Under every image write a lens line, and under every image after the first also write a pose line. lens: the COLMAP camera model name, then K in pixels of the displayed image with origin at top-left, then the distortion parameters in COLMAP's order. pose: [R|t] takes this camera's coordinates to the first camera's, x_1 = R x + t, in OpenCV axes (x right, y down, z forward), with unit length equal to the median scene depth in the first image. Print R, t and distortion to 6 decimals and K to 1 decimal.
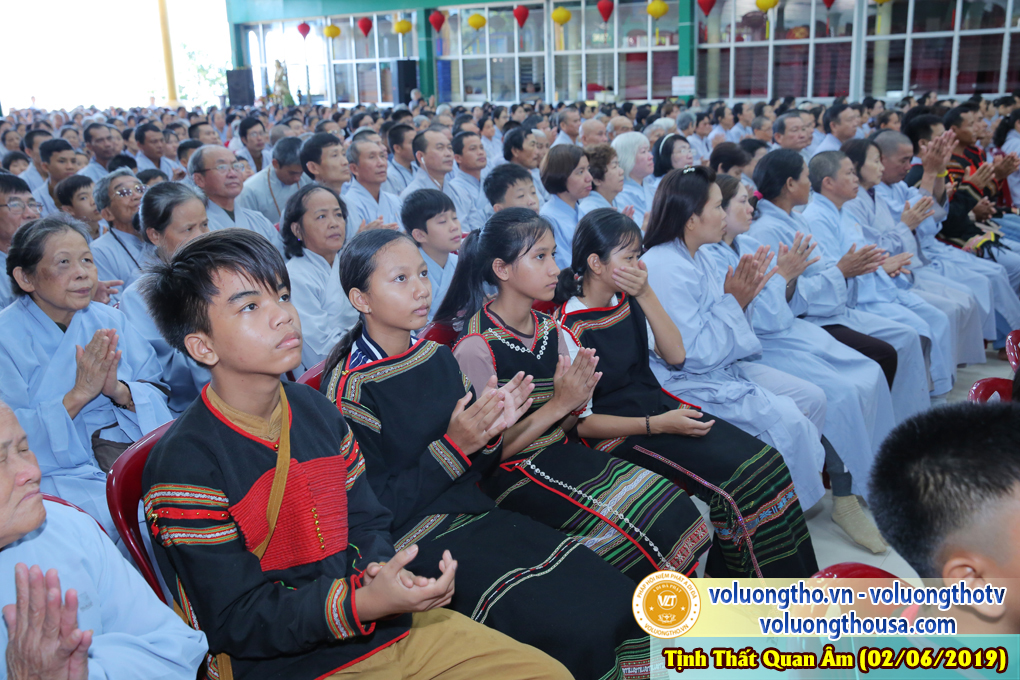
lens RADIAL K [[1026.1, 0, 510.0], [0, 1026.1, 340.0], [0, 0, 1]] dist [-0.007014, 0.128538]
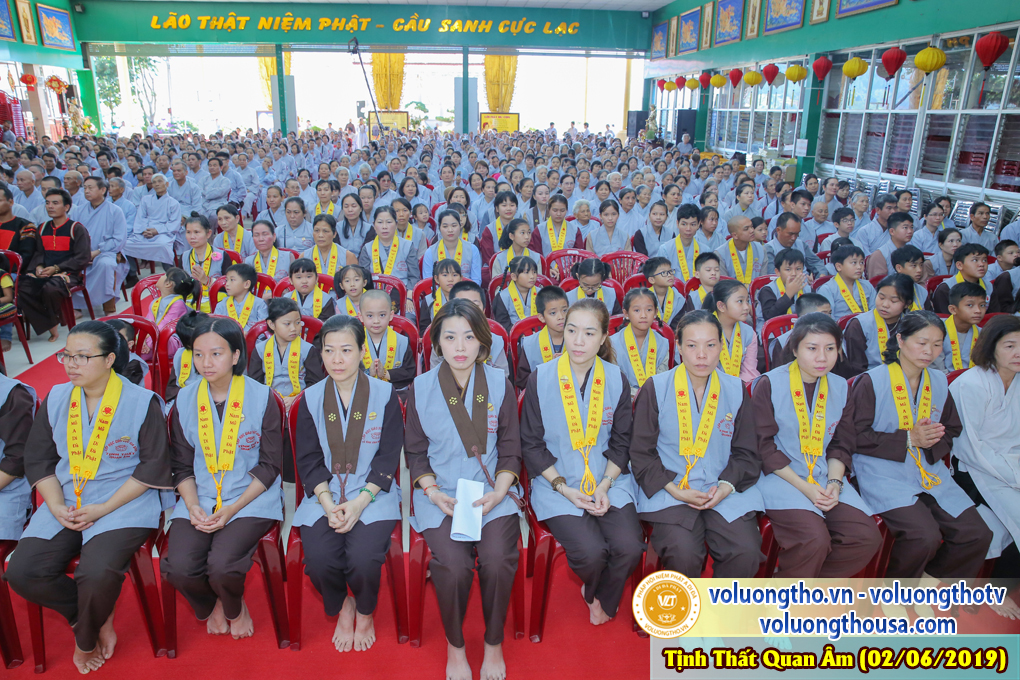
lens RADIAL K [[694.7, 0, 508.7], [0, 694.7, 338.0], [0, 0, 1]] dist [-0.110779, 0.087205]
pose [[0.611912, 0.280652, -0.739458, 0.542953], [-0.219495, 0.958461, 0.182137, -0.121311], [0.759859, 0.050856, 0.648095, 0.334832]]
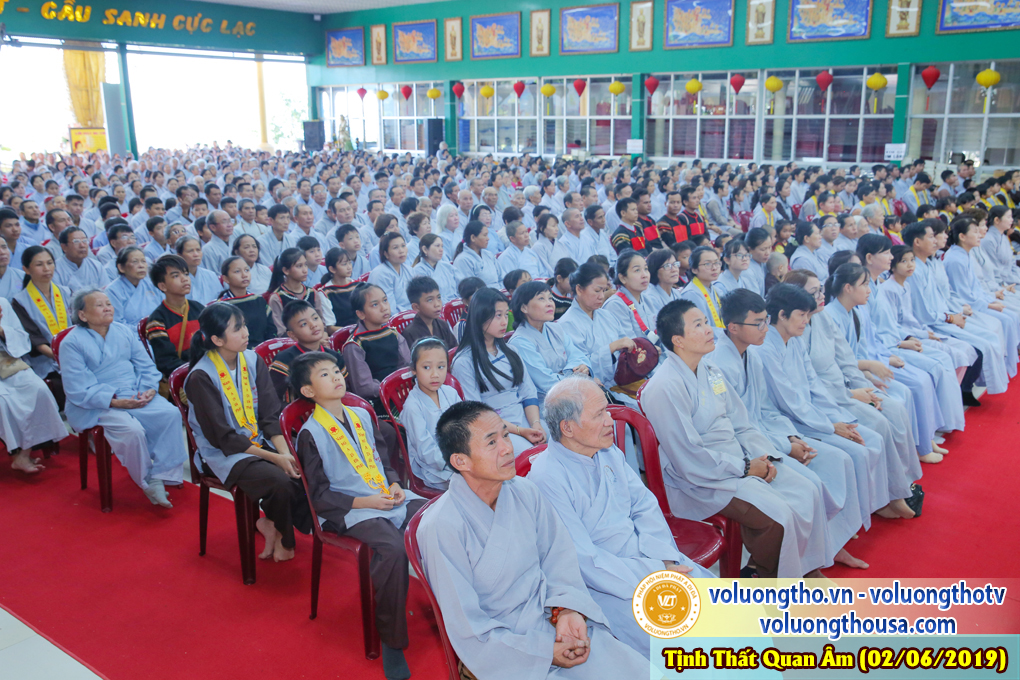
lens RADIAL K [[931.9, 0, 504.8], [0, 931.9, 338.2], [0, 0, 1]] dist [-0.034210, 0.119598]
pose [[0.996066, 0.040246, -0.078954, 0.105799], [-0.041041, 0.999122, -0.008470, 0.014834], [0.078544, 0.011677, 0.996842, -0.197041]]
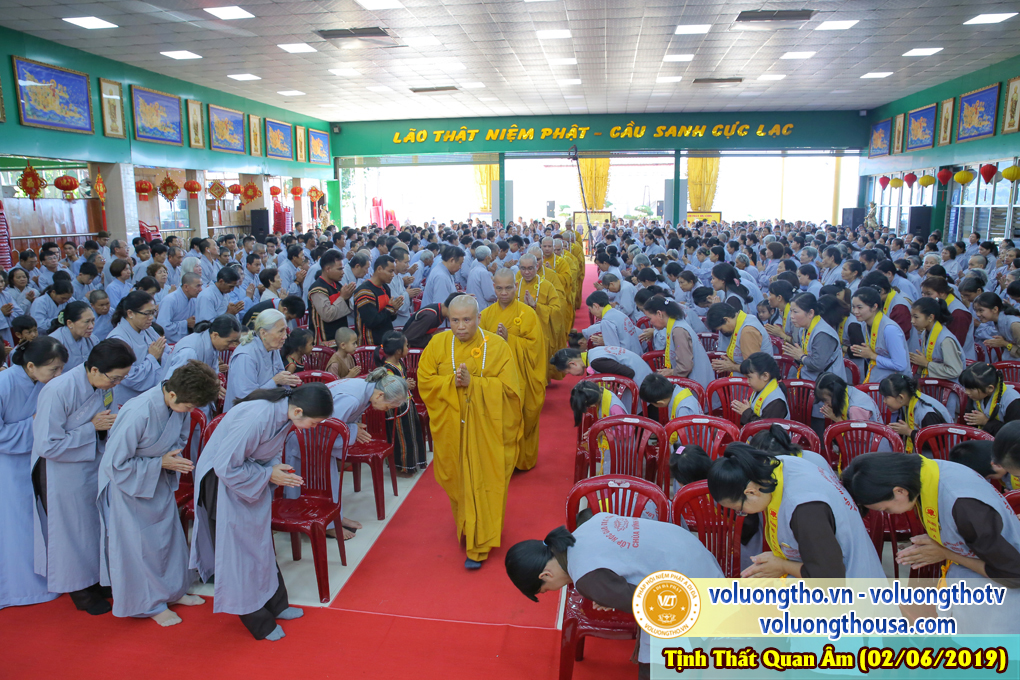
lens RADIAL K [[694.7, 0, 508.7], [0, 694.7, 338.0], [0, 0, 1]] dist [-0.110779, 0.087205]
pose [[0.425902, 0.188889, -0.884832, 0.504518], [-0.217544, 0.970654, 0.102497, -0.106053], [0.878226, 0.148836, 0.454495, 0.241563]]
